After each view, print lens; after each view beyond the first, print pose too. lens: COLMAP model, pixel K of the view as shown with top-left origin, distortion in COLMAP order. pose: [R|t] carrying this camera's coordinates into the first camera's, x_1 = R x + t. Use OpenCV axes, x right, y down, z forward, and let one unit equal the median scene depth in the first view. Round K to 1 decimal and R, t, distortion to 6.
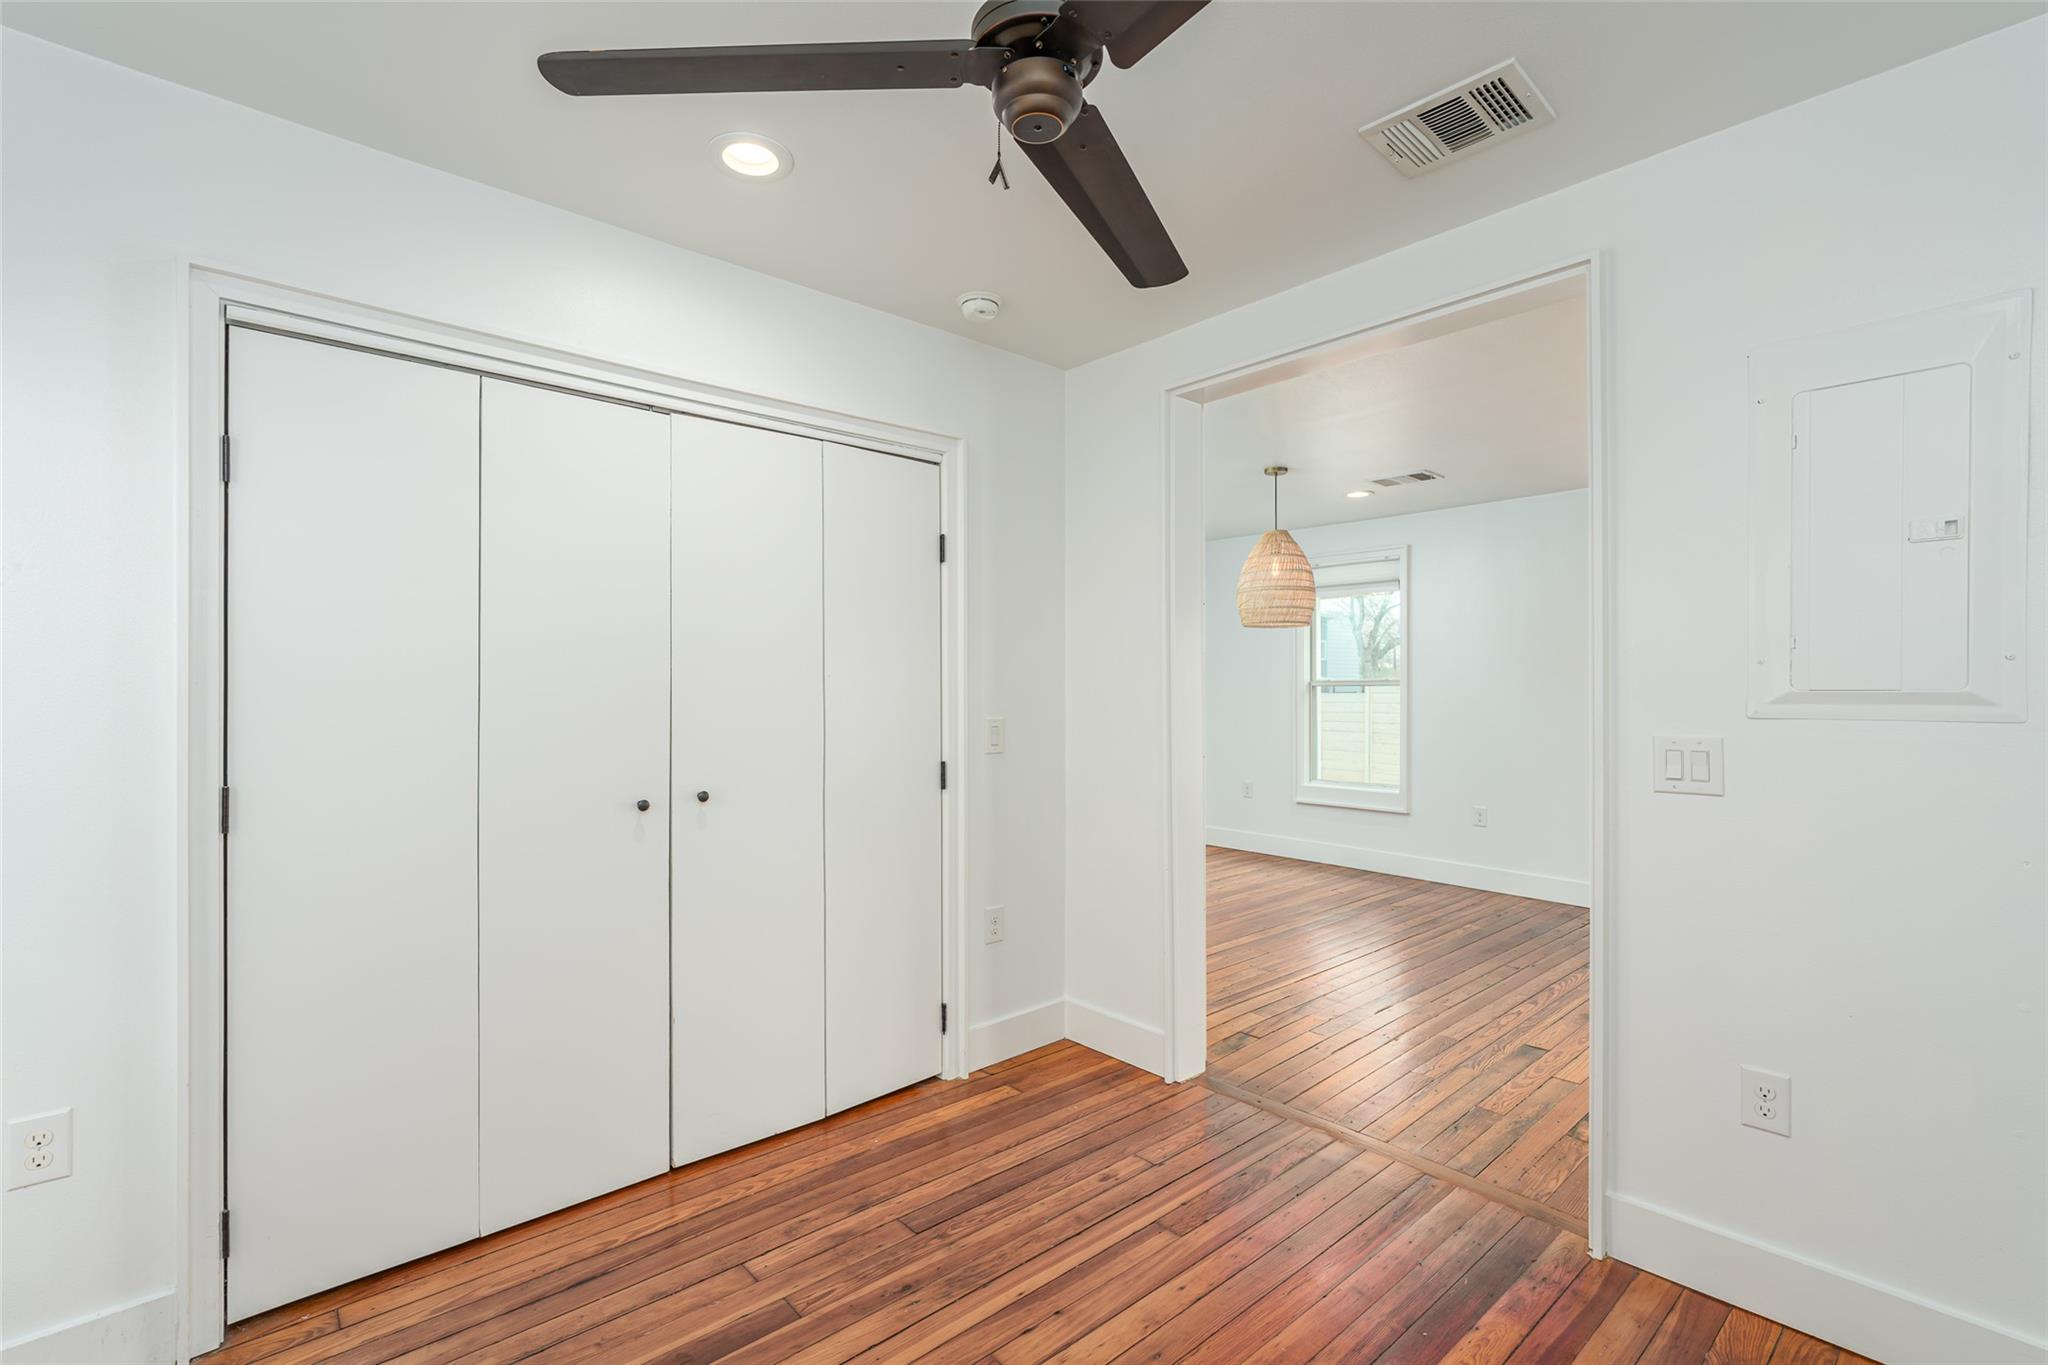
lens RADIAL K [[934.3, 0, 1024.0], [0, 934.3, 682.5], [0, 0, 1]] dist [0.003531, 0.000509]
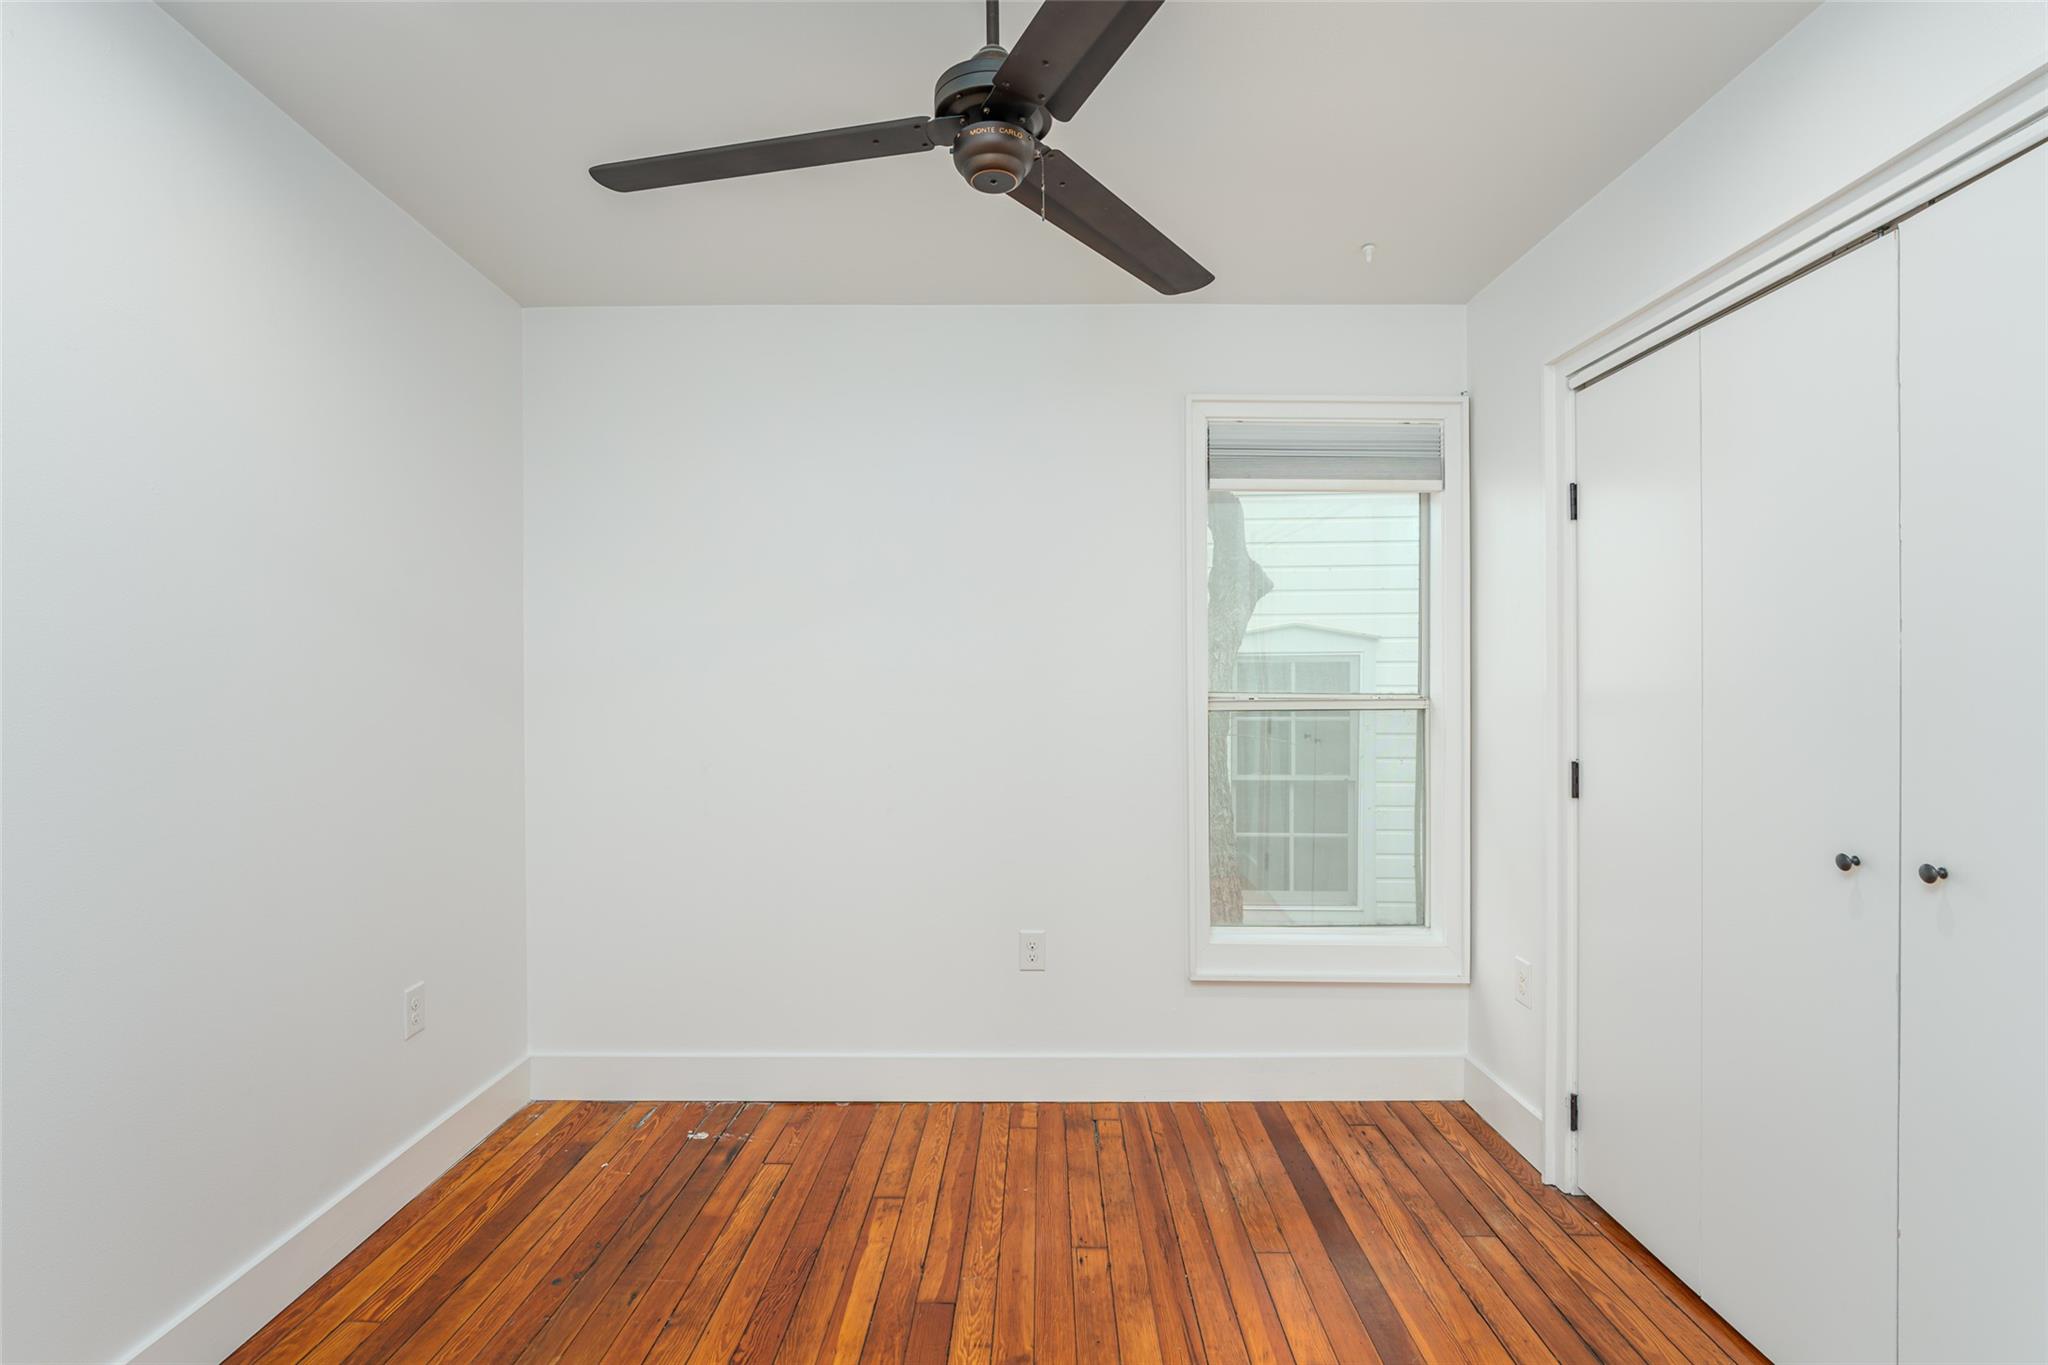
lens RADIAL K [[969.1, 0, 1017.3], [0, 969.1, 692.5], [0, 0, 1]] dist [-0.030889, -0.000092]
pose [[-0.677467, 0.008818, -0.735500, 0.407281], [0.008637, 0.999955, 0.004033, 0.005132], [0.735502, -0.003620, -0.677513, 0.891952]]
